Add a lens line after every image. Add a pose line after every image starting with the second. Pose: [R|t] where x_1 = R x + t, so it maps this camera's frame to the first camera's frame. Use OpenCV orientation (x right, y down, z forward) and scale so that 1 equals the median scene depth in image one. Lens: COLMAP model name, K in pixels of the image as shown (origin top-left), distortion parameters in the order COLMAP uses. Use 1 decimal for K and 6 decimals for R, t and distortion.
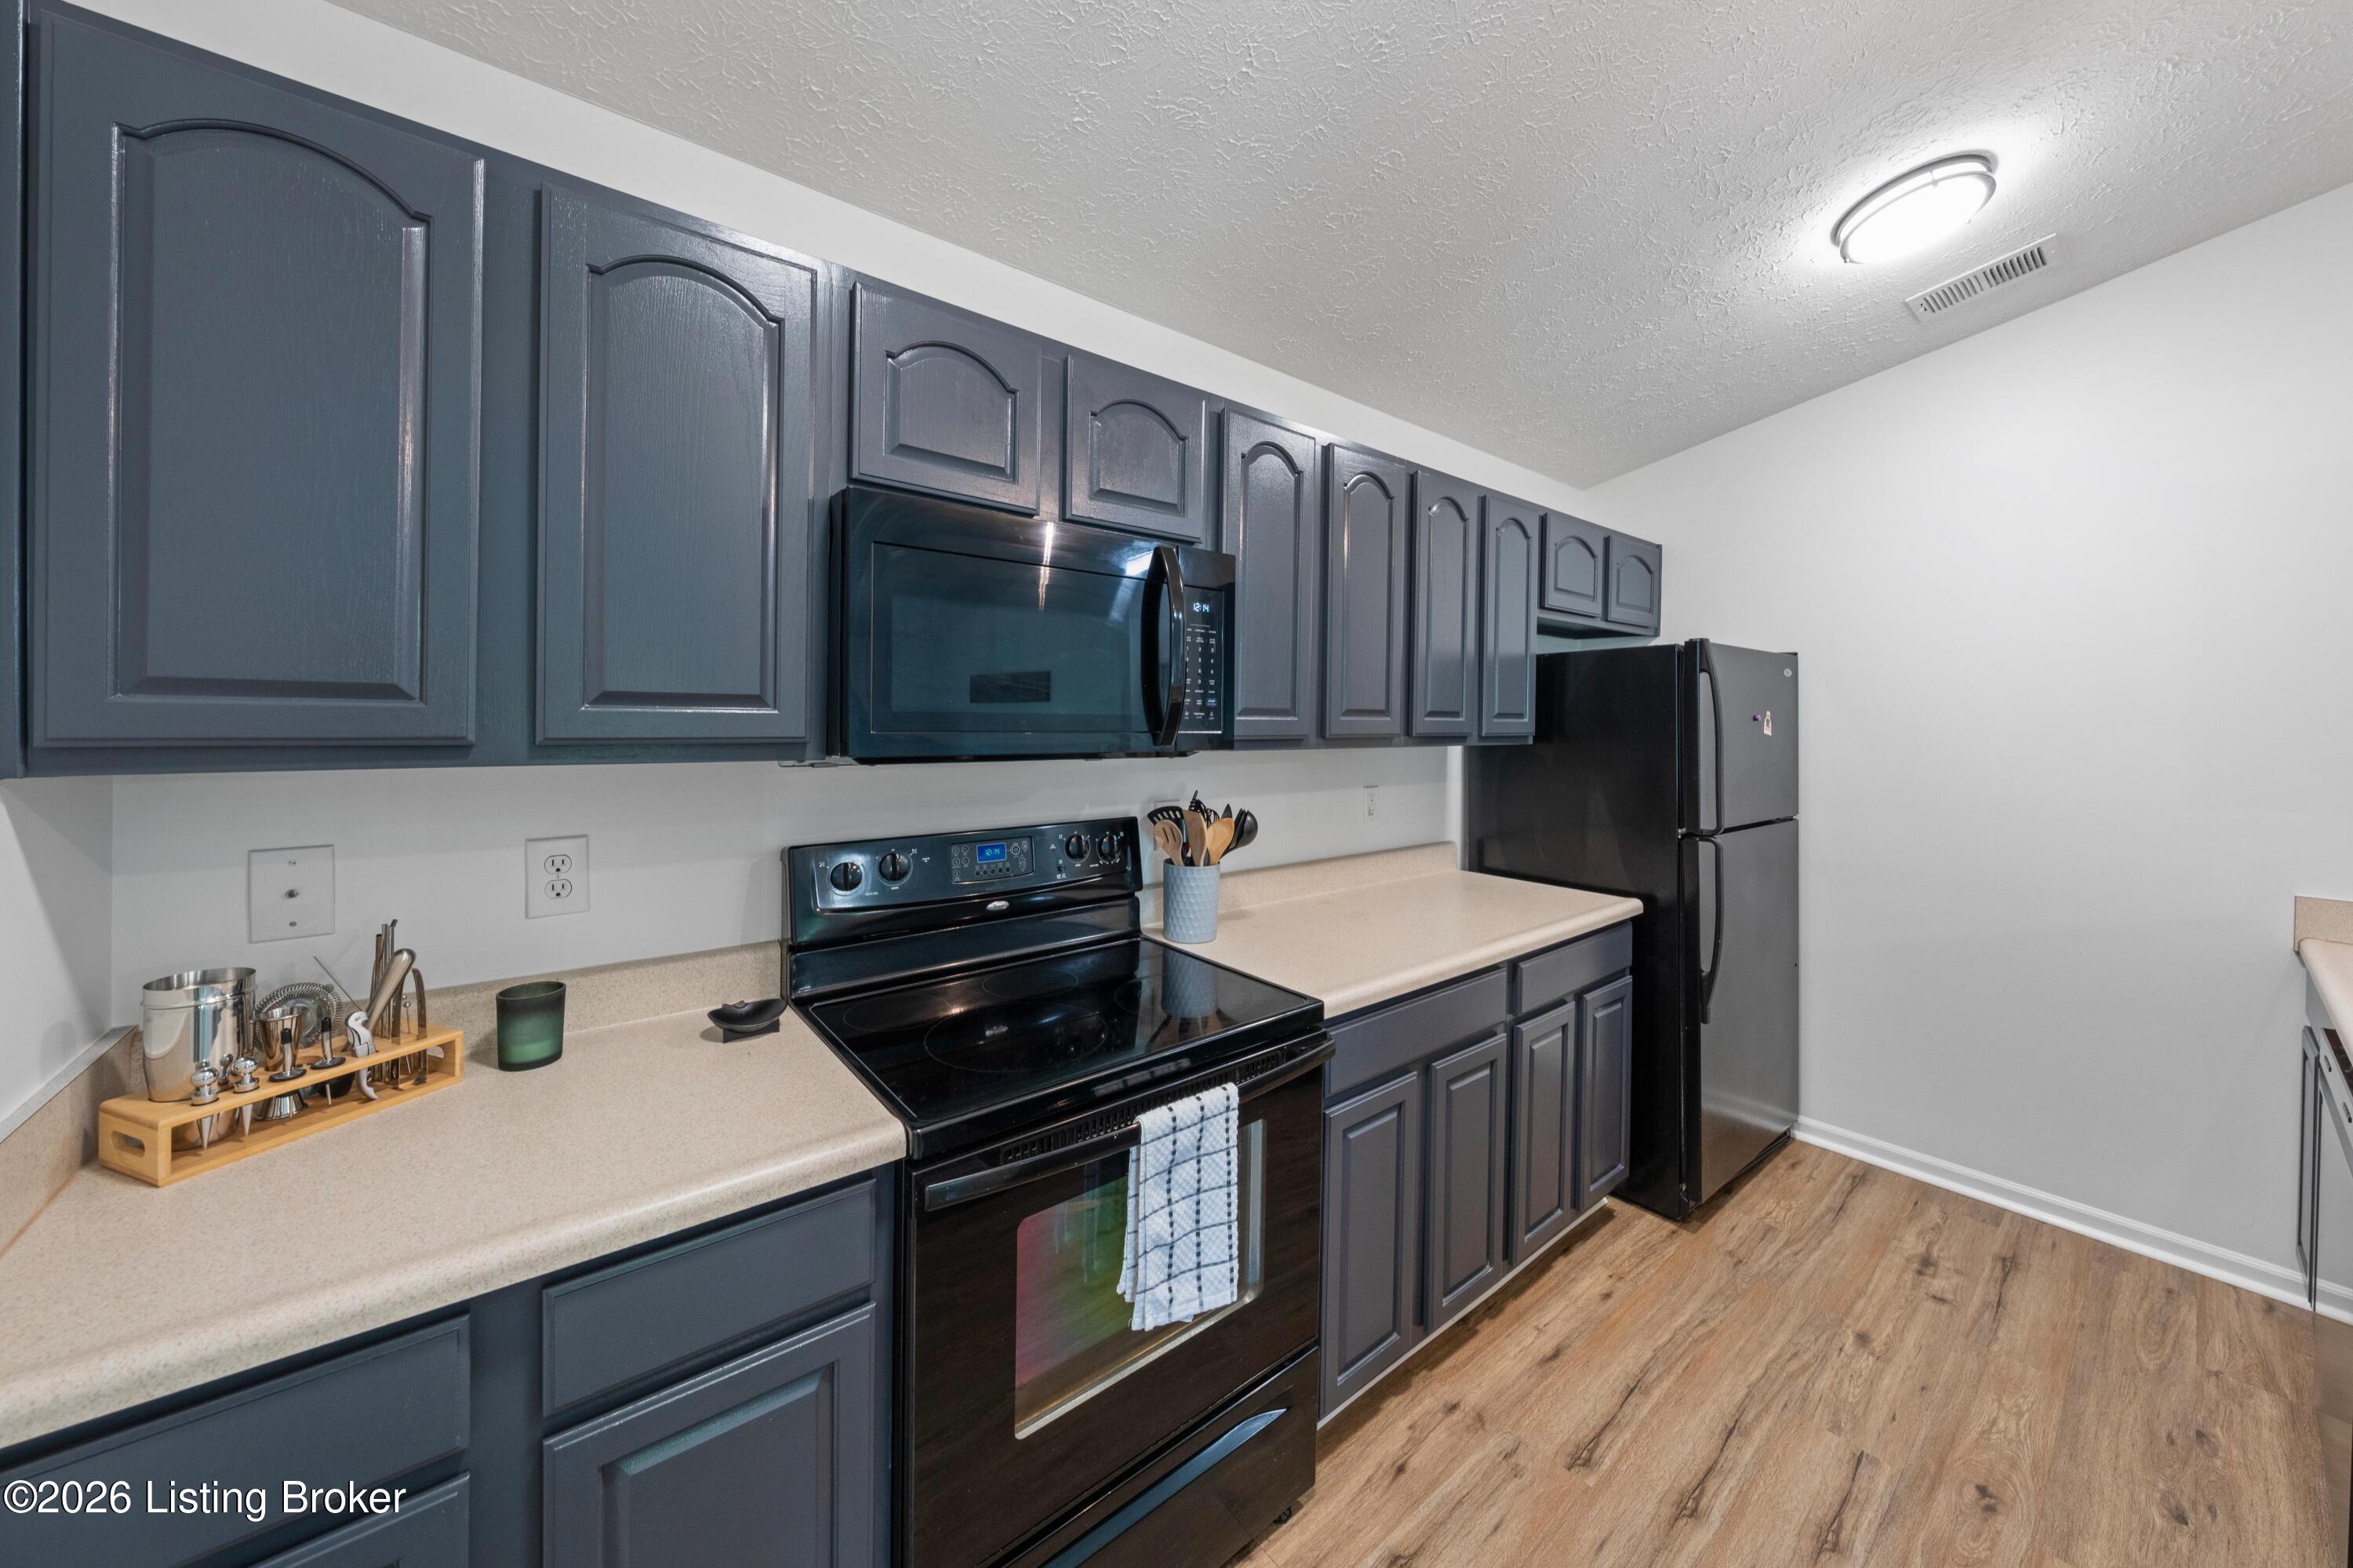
lens RADIAL K [[830.0, 0, 1185.4], [0, 830.0, 720.5], [0, 0, 1]] dist [-0.000593, 0.000021]
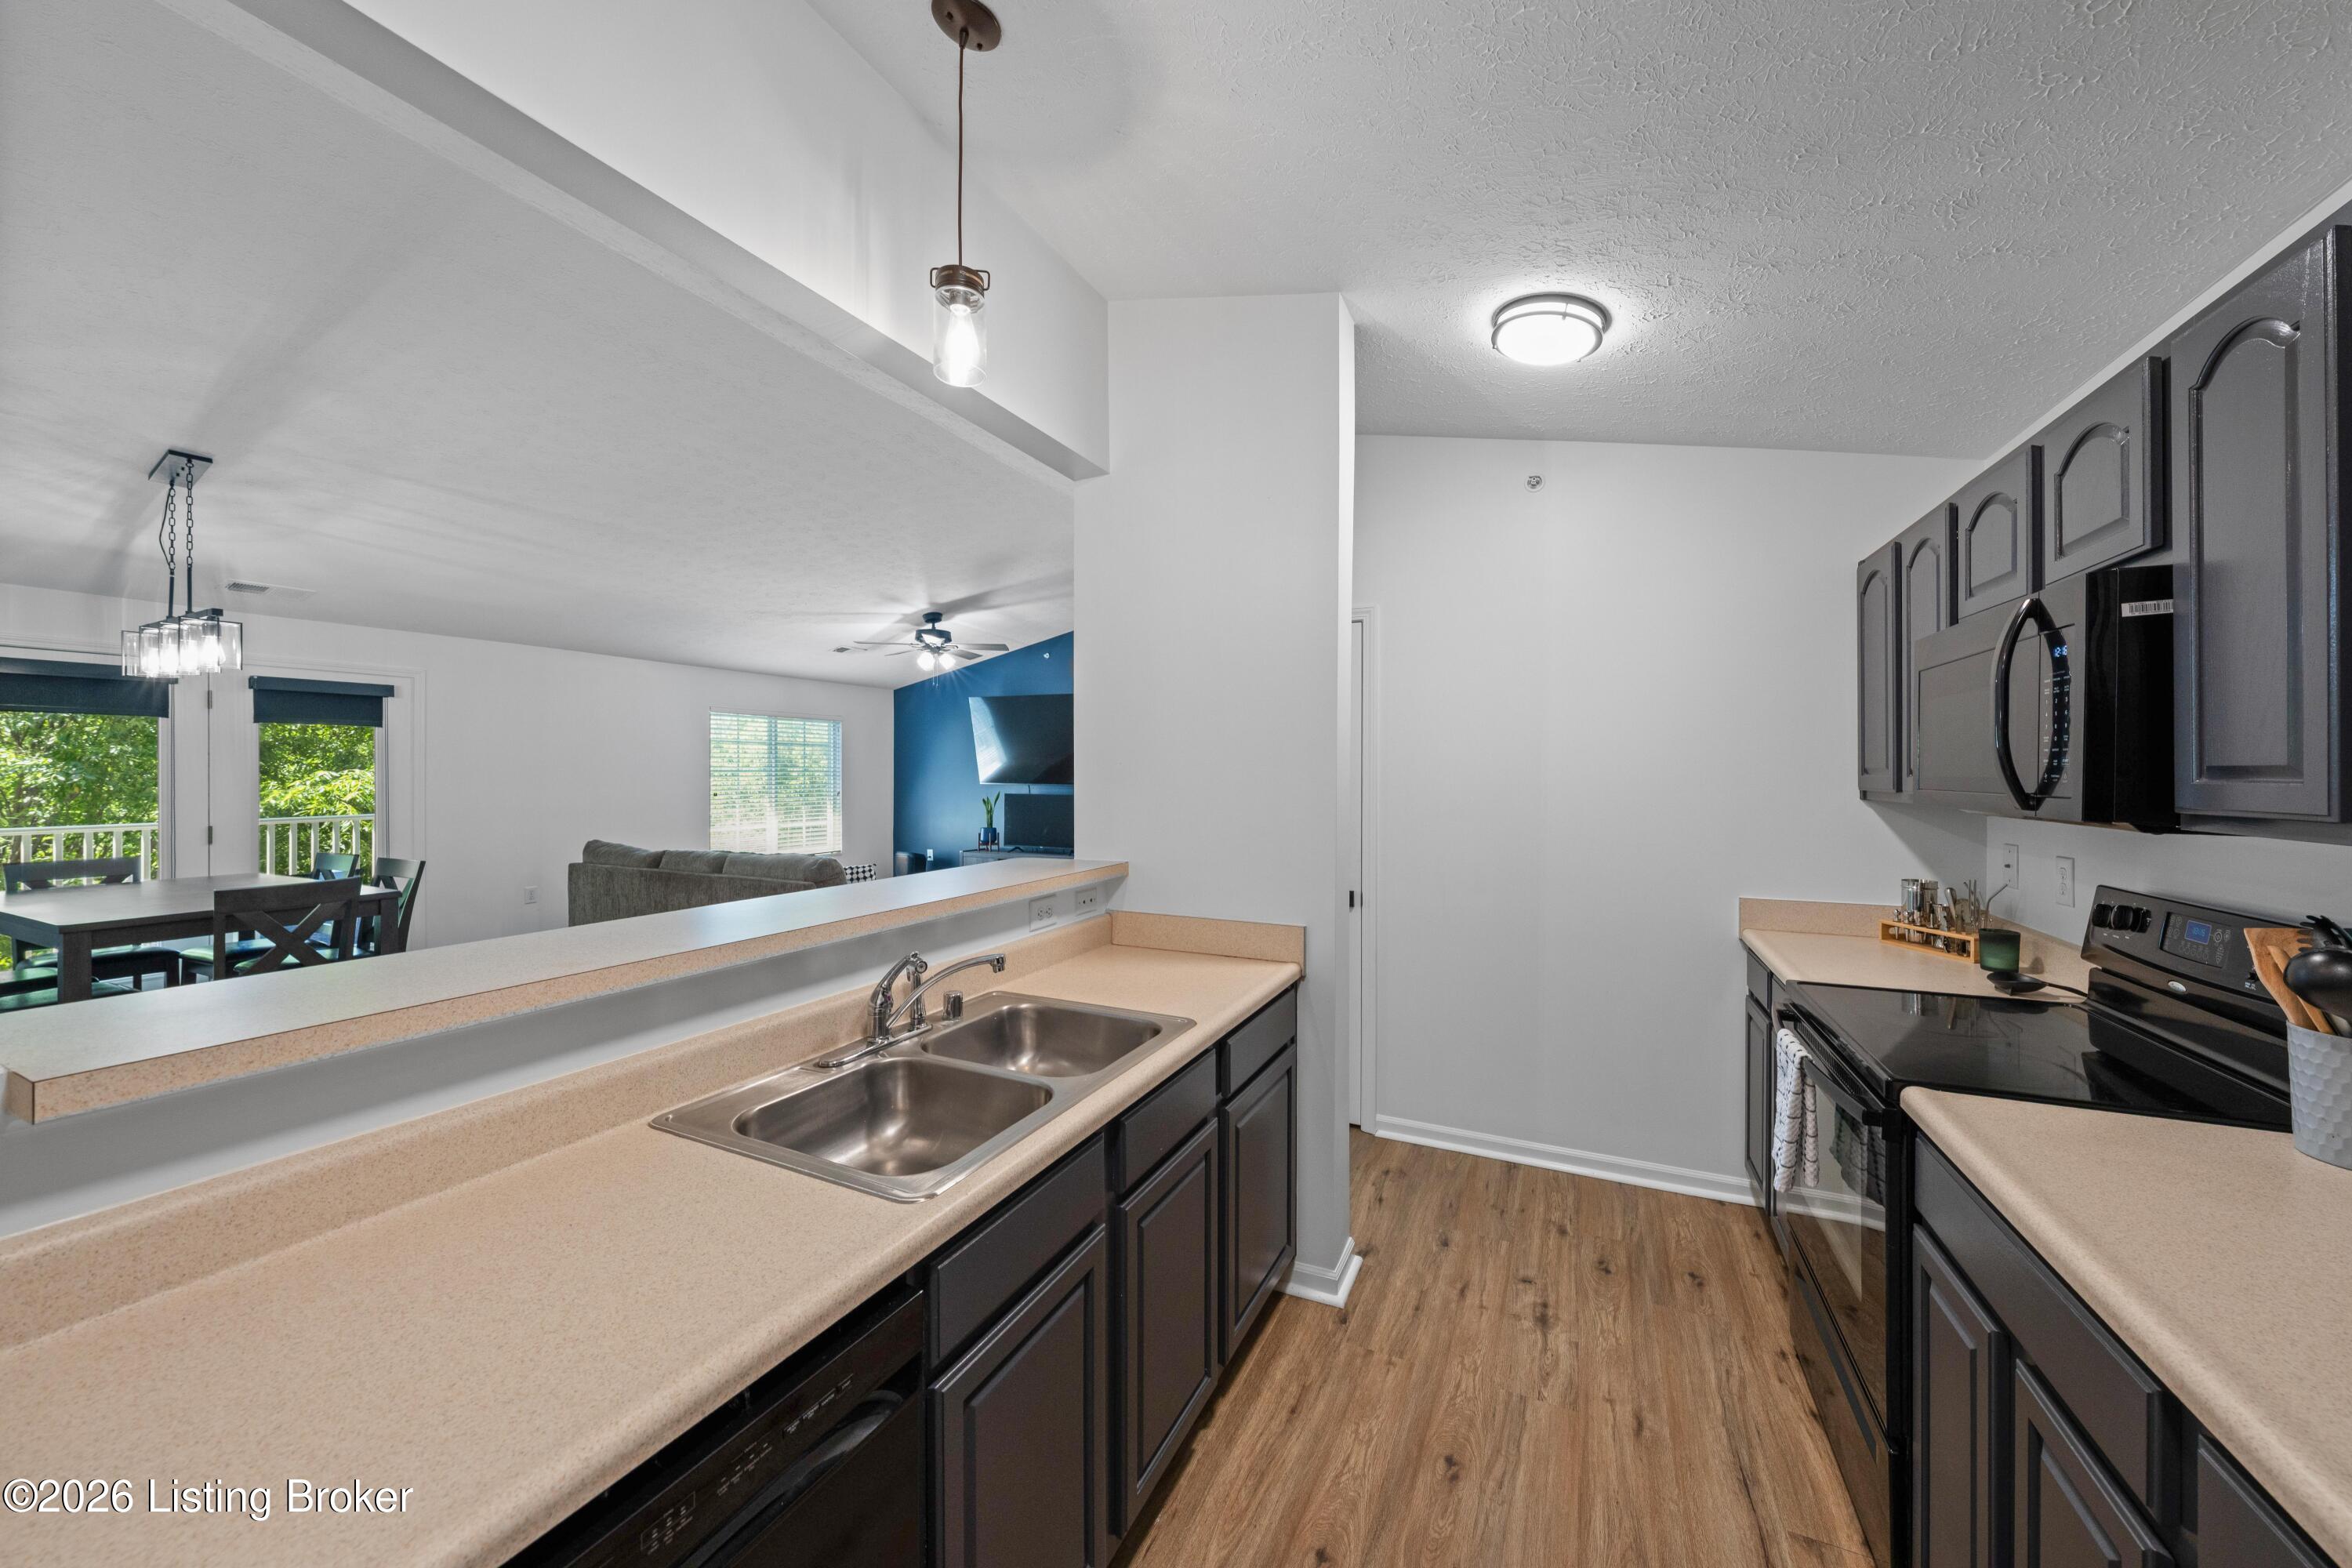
lens RADIAL K [[818.6, 0, 1203.8], [0, 818.6, 789.5], [0, 0, 1]] dist [-0.001314, -0.000073]
pose [[-0.900935, -0.004272, -0.433933, 1.663670], [-0.017595, 0.999489, 0.026692, -0.016967], [0.433597, 0.031683, -0.900550, 1.659746]]
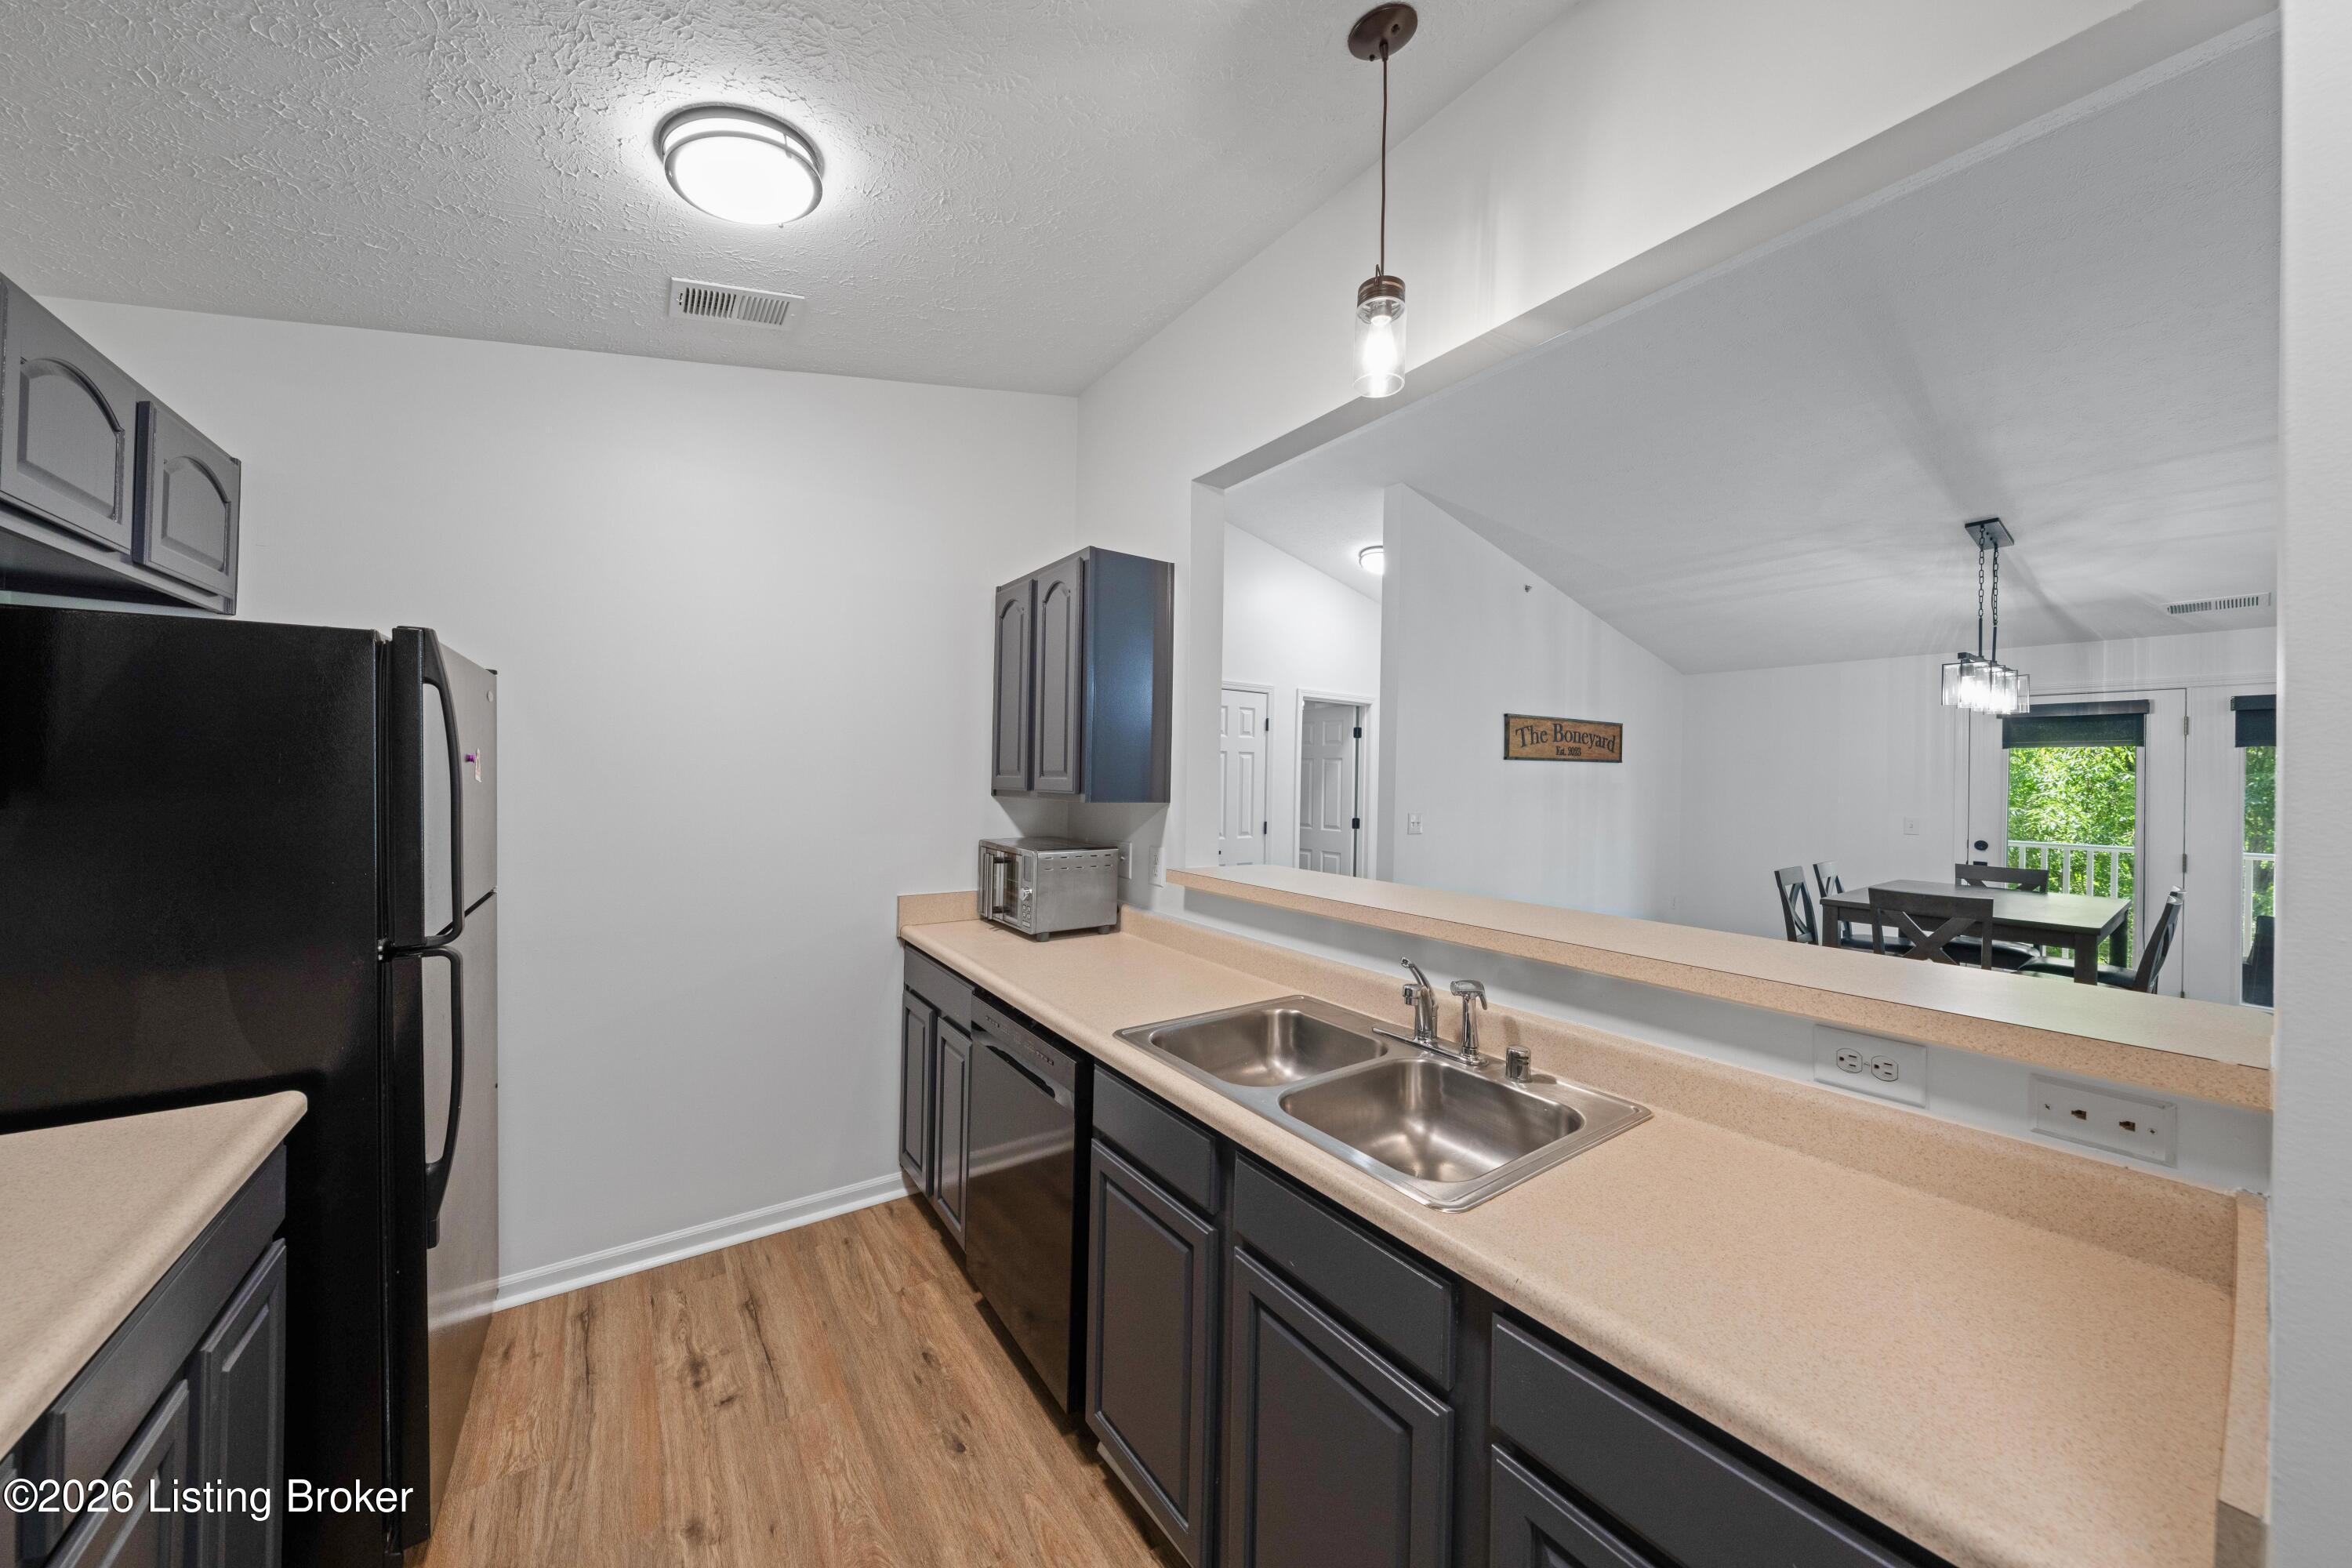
lens RADIAL K [[795.8, 0, 1191.1], [0, 795.8, 777.6], [0, 0, 1]] dist [-0.004316, 0.000200]
pose [[0.059888, -0.012824, 0.998123, 0.072131], [-0.013033, 0.999822, 0.013628, -0.005010], [-0.998120, -0.013825, 0.059711, 0.409287]]
